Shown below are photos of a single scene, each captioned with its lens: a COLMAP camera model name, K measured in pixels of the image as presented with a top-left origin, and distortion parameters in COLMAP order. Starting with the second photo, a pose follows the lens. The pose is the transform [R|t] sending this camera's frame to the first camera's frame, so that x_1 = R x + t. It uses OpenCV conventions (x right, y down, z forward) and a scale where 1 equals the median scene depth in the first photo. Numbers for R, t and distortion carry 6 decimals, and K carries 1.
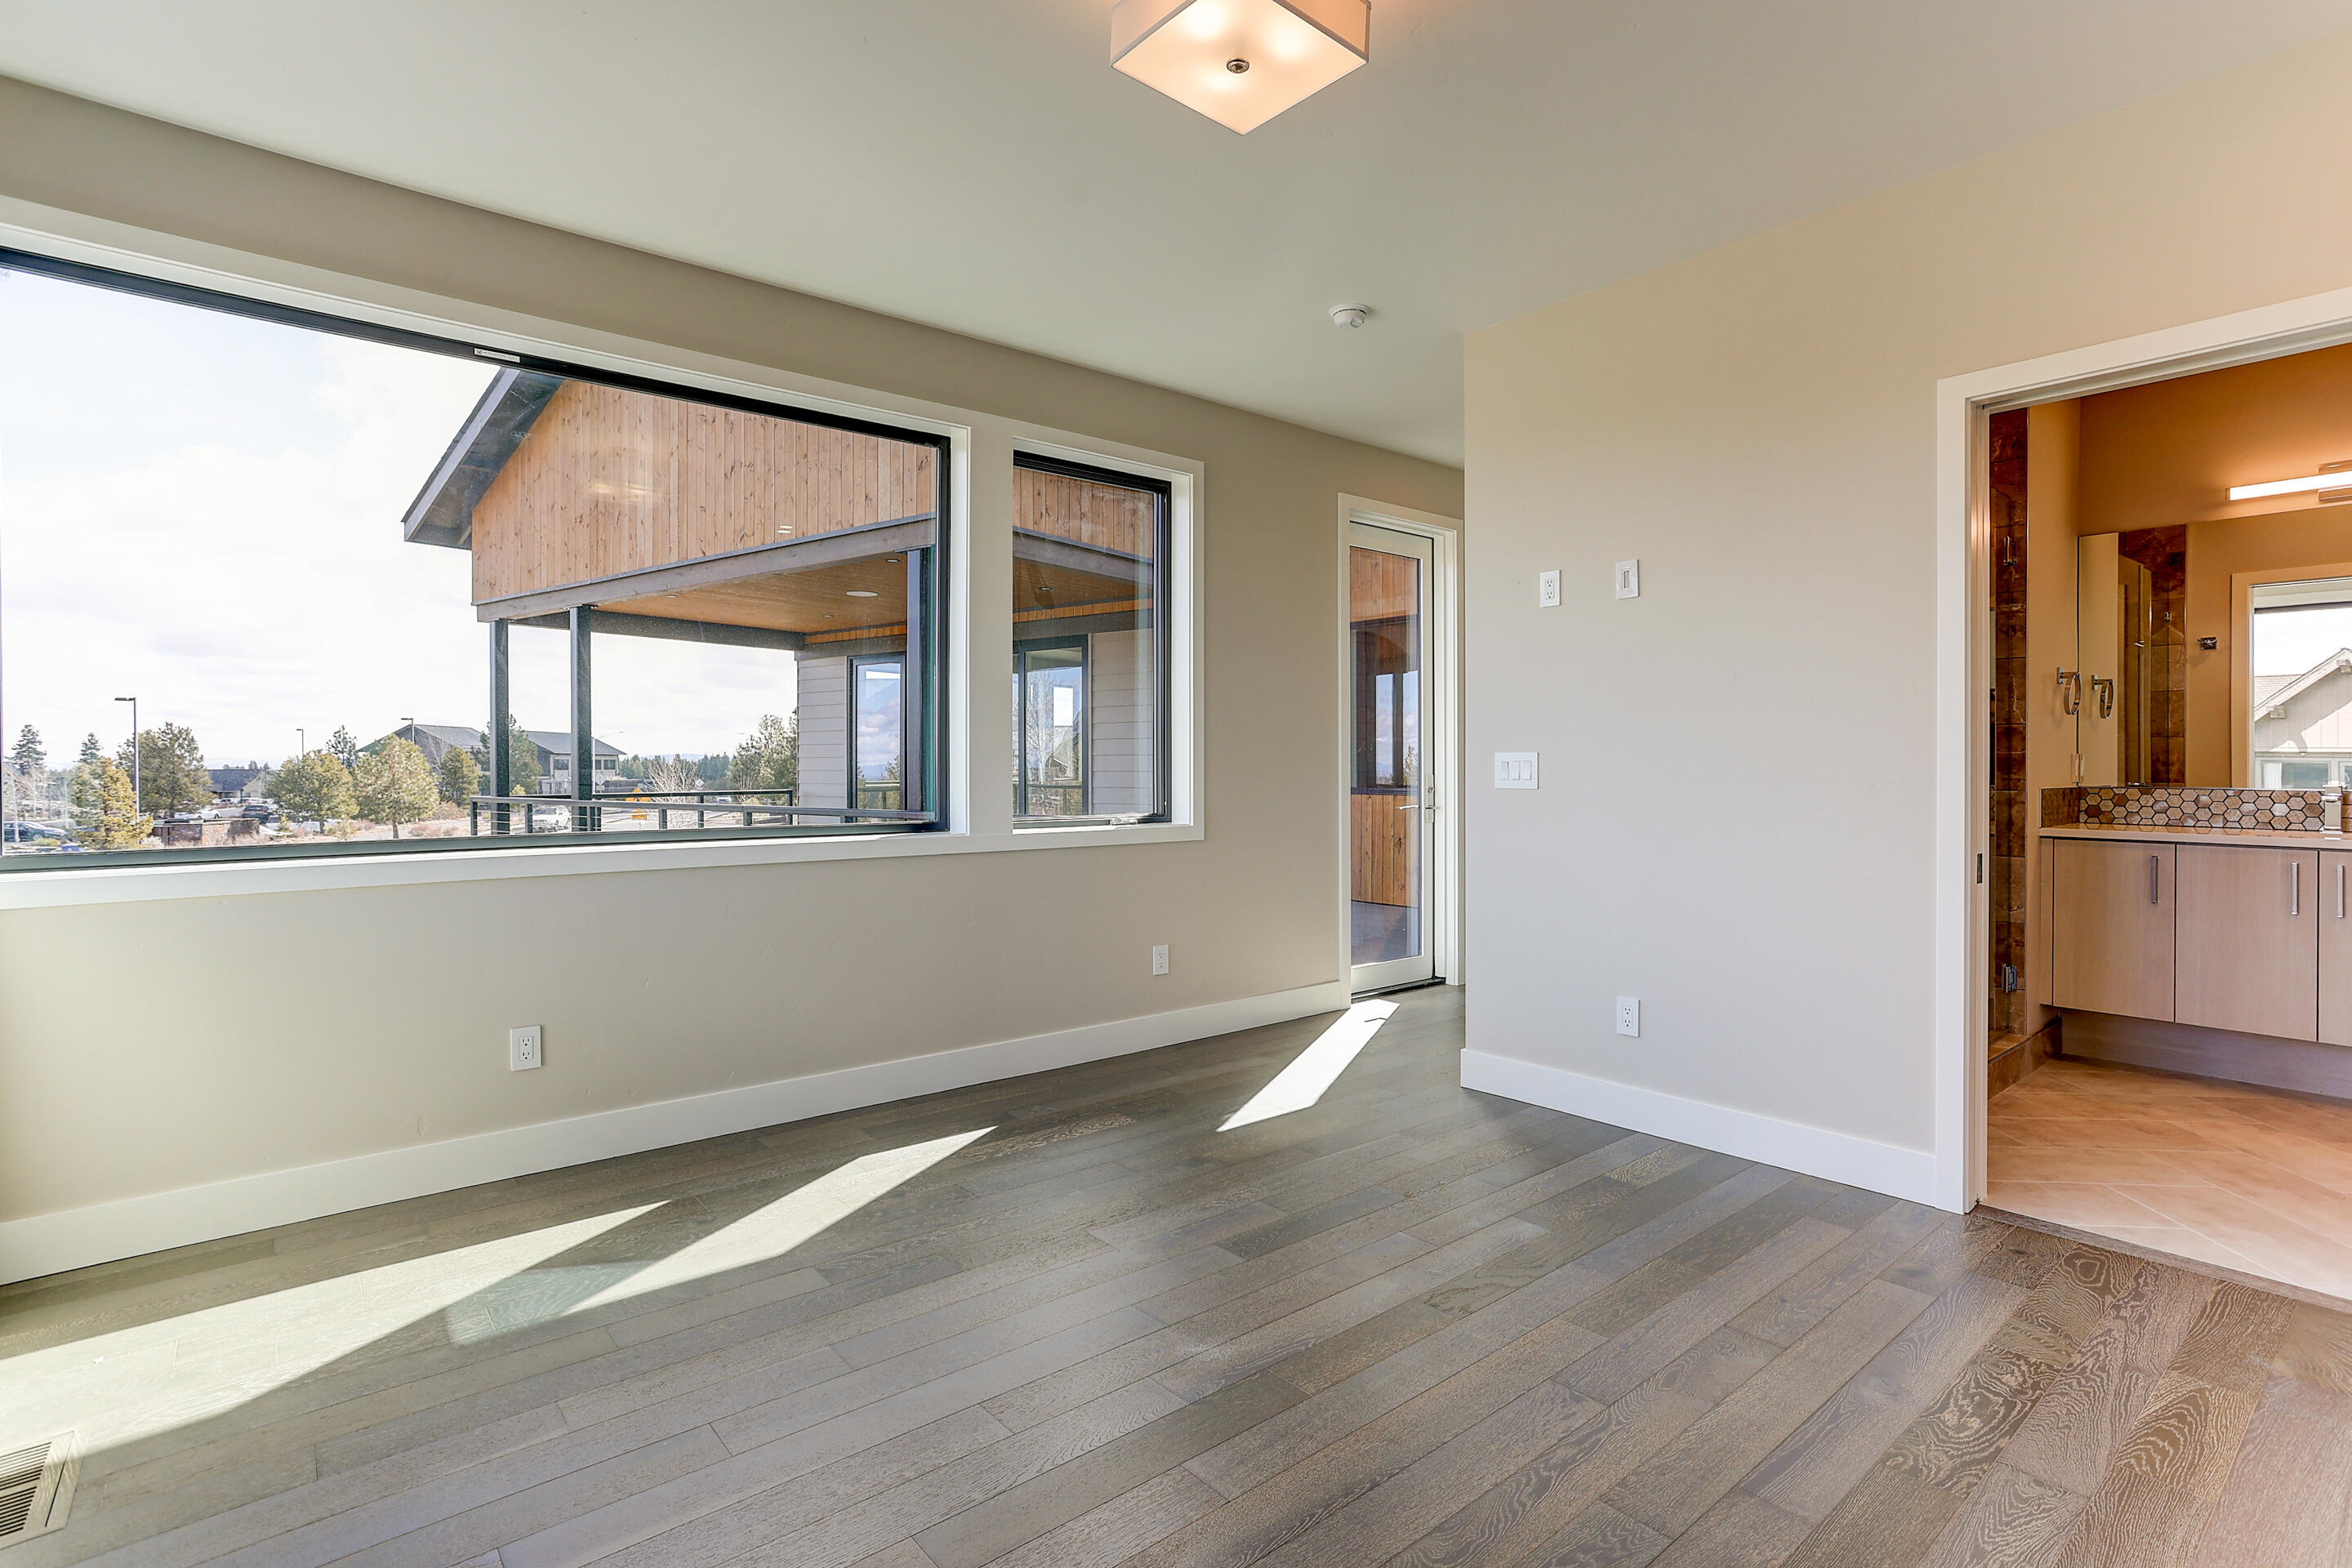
lens RADIAL K [[1167.3, 0, 1182.7], [0, 1167.3, 772.3], [0, 0, 1]] dist [-0.042583, 0.029213]
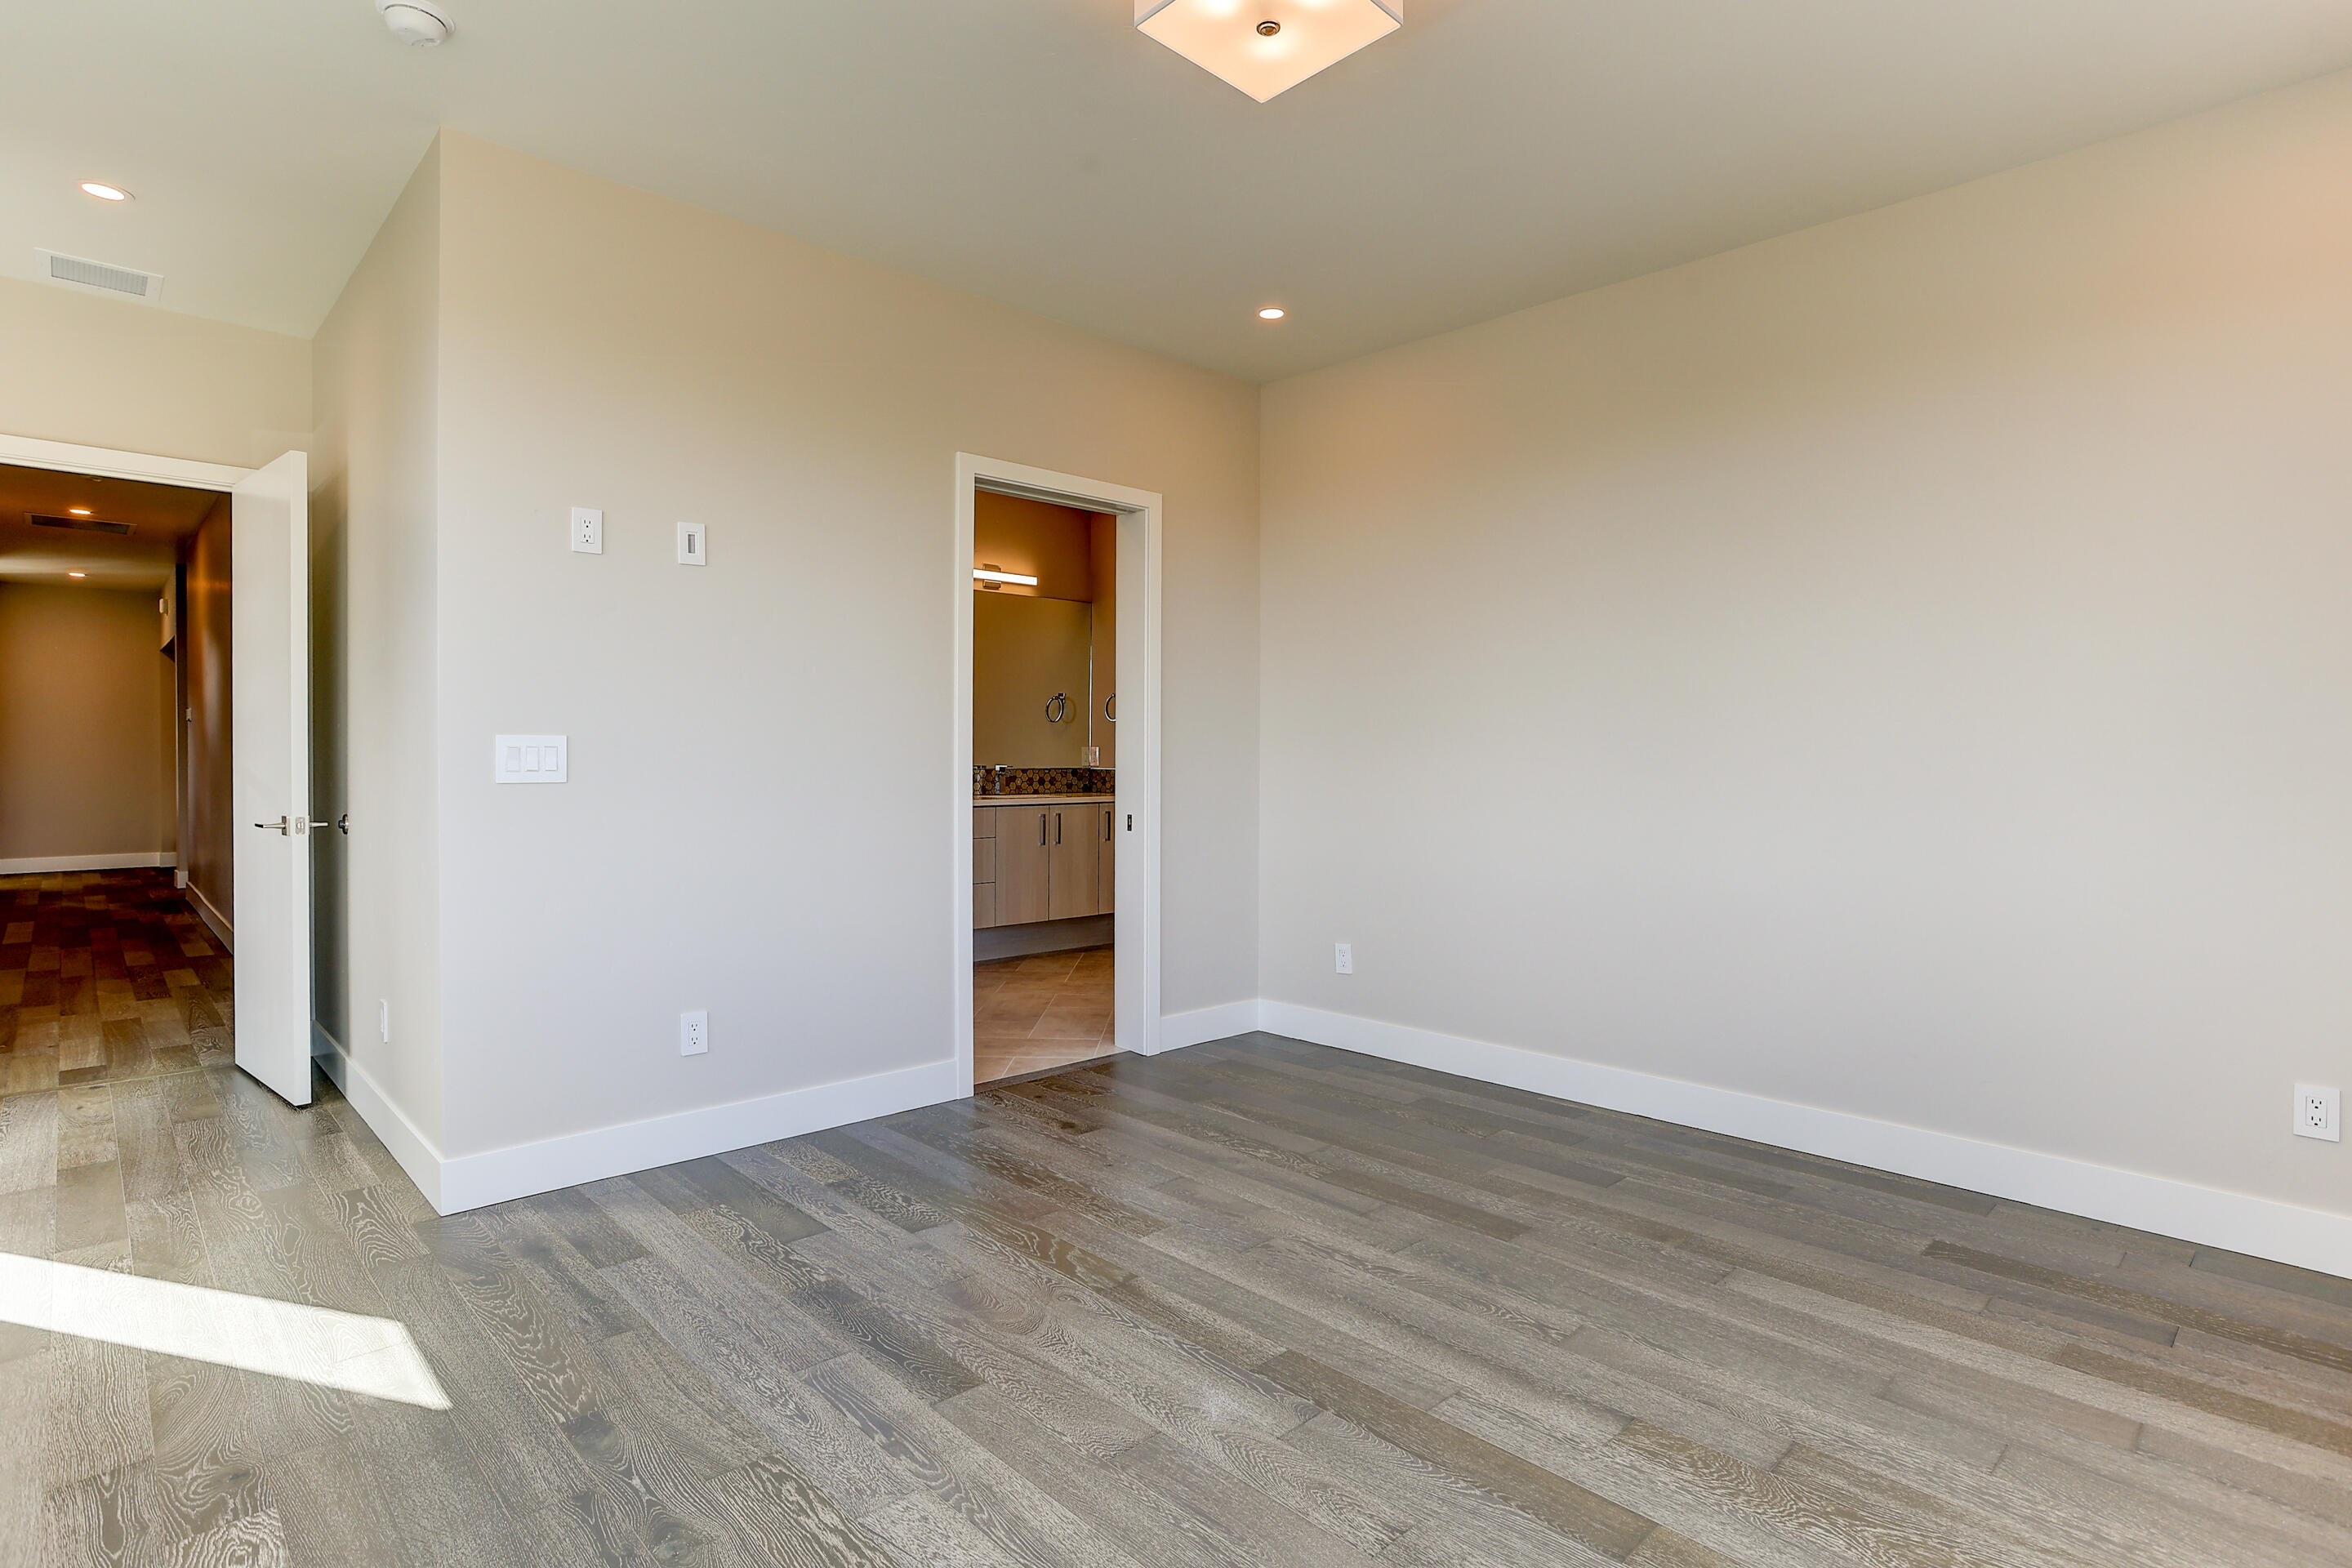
lens RADIAL K [[1167.3, 0, 1182.7], [0, 1167.3, 772.3], [0, 0, 1]] dist [-0.042583, 0.029213]
pose [[-0.071788, -0.009941, 0.997370, -0.688112], [0.006733, 0.999923, 0.010451, 0.003028], [-0.997397, 0.007466, -0.071715, 0.884147]]
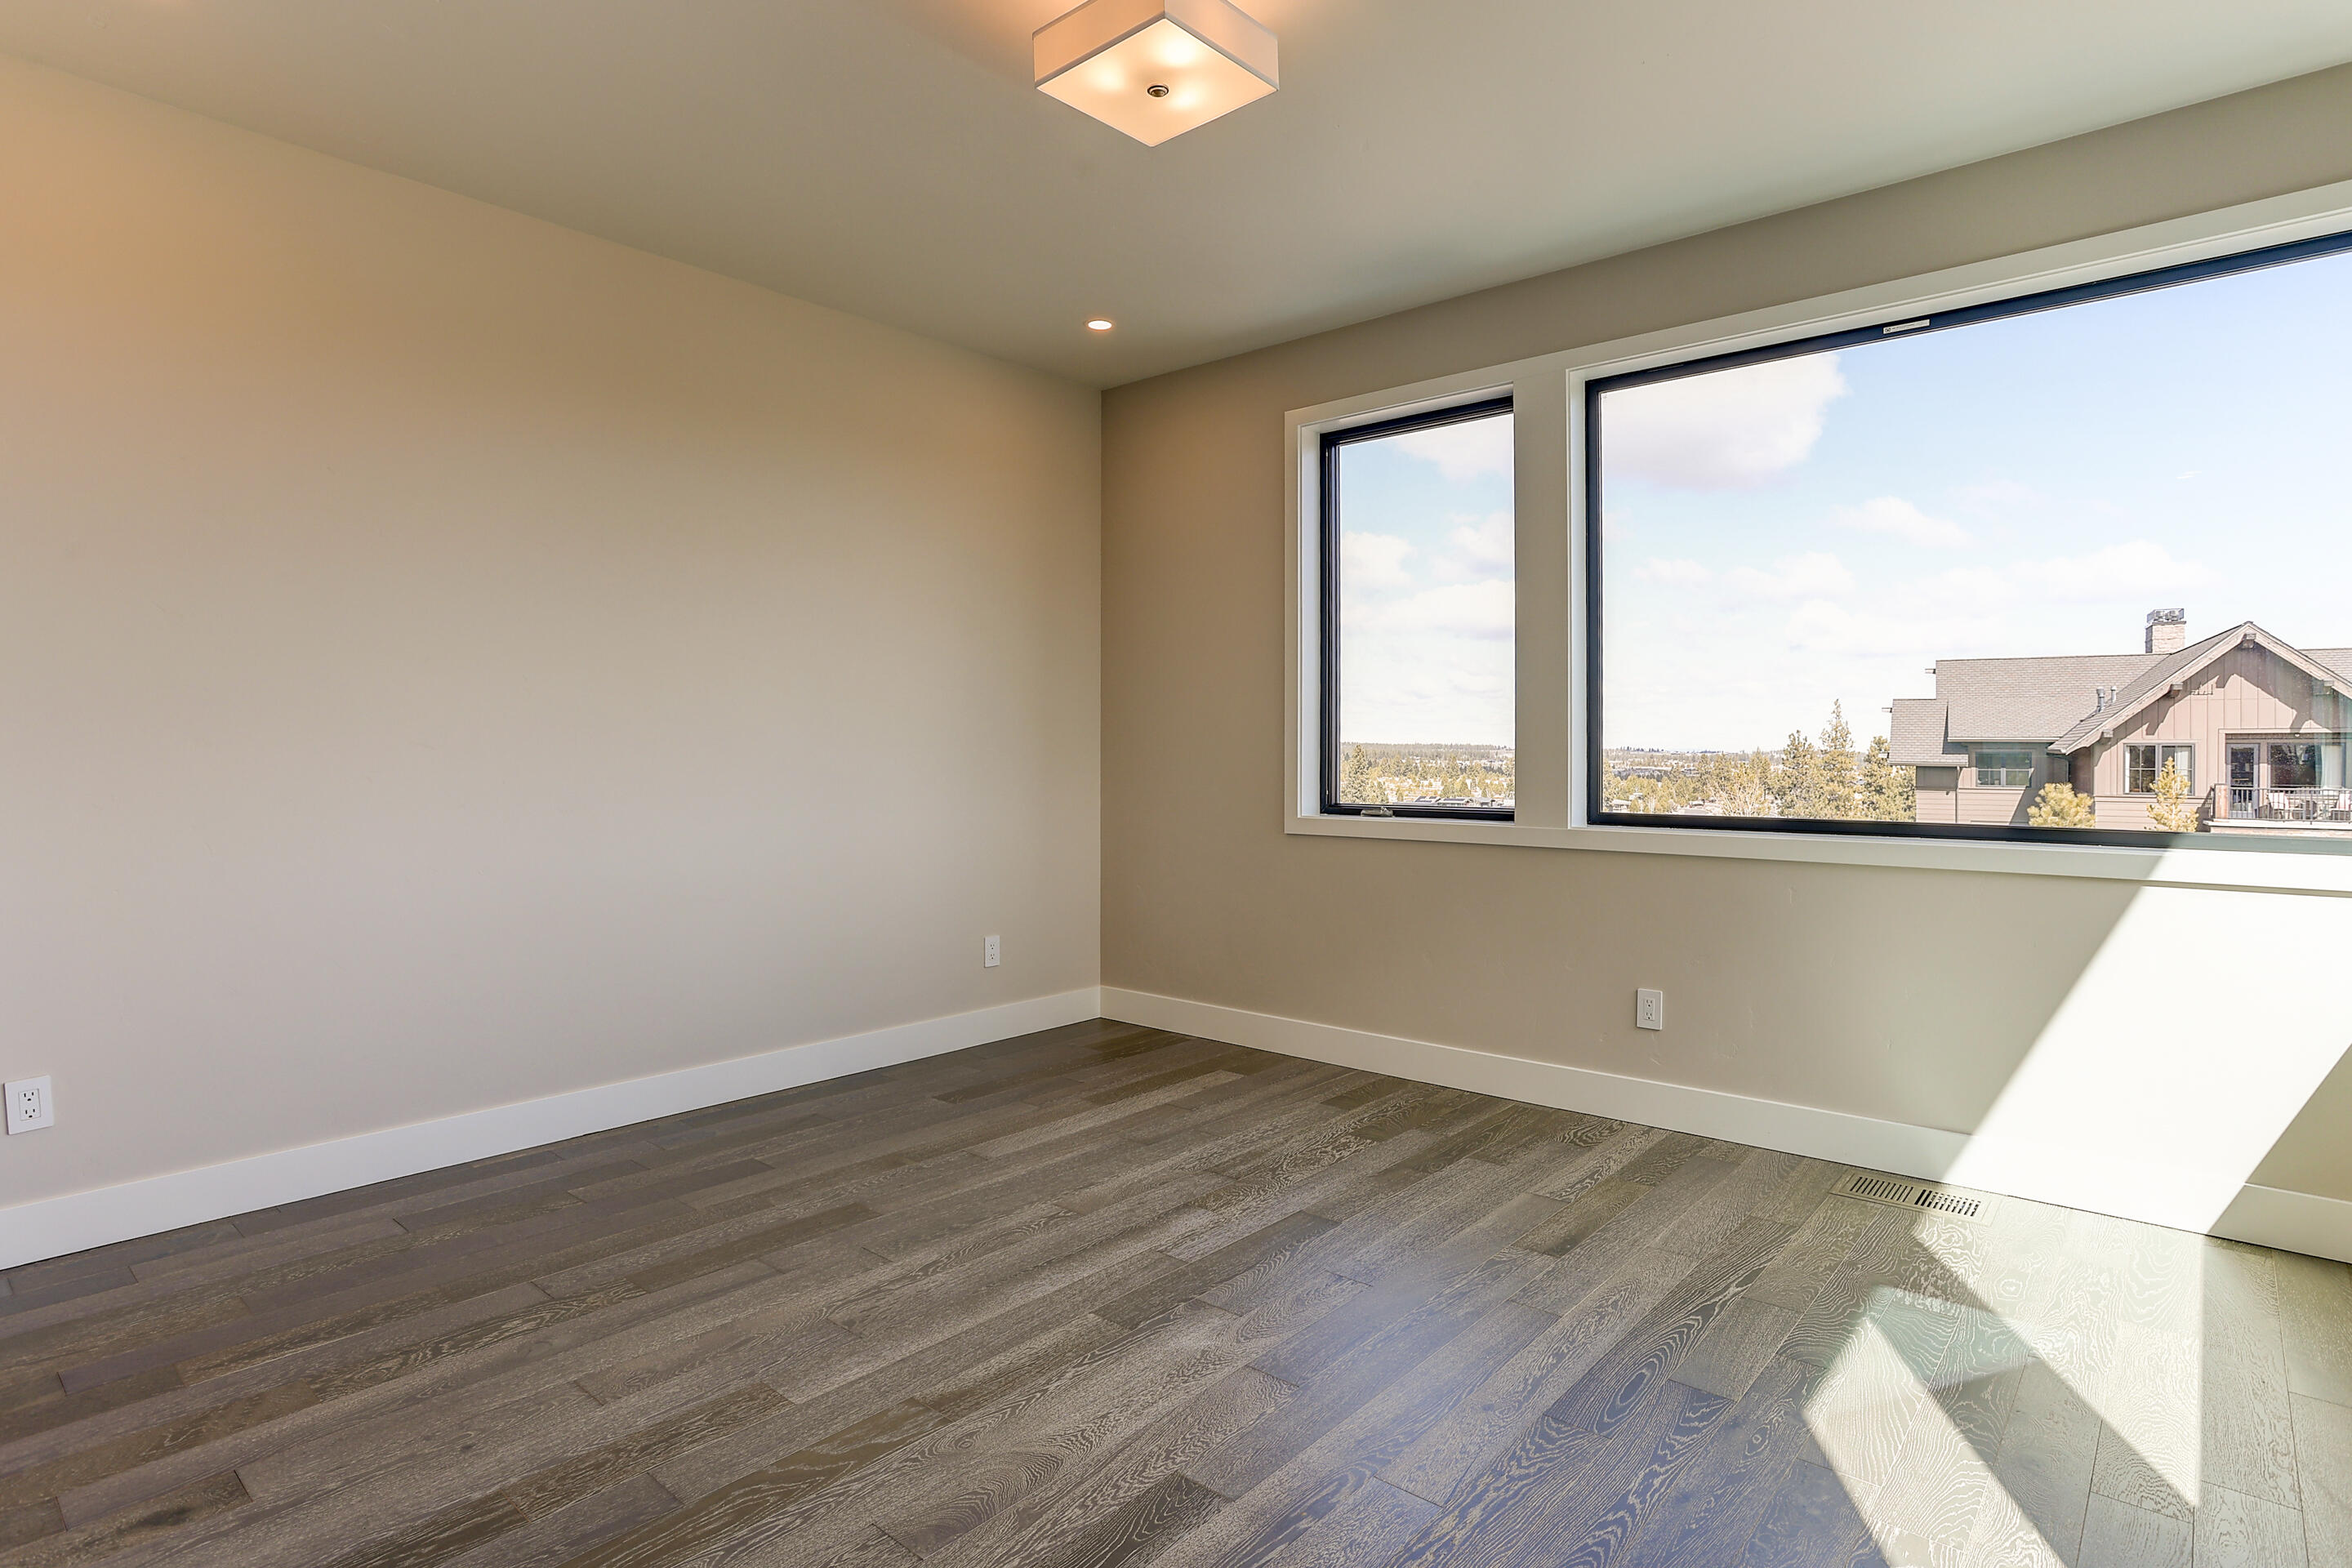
lens RADIAL K [[1208.6, 0, 1174.3], [0, 1208.6, 754.3], [0, 0, 1]] dist [-0.036776, 0.023795]
pose [[-0.989191, 0.000662, -0.146628, 0.152823], [-0.001354, 0.999906, 0.013647, -0.010111], [0.146623, 0.013698, -0.989098, 1.615942]]
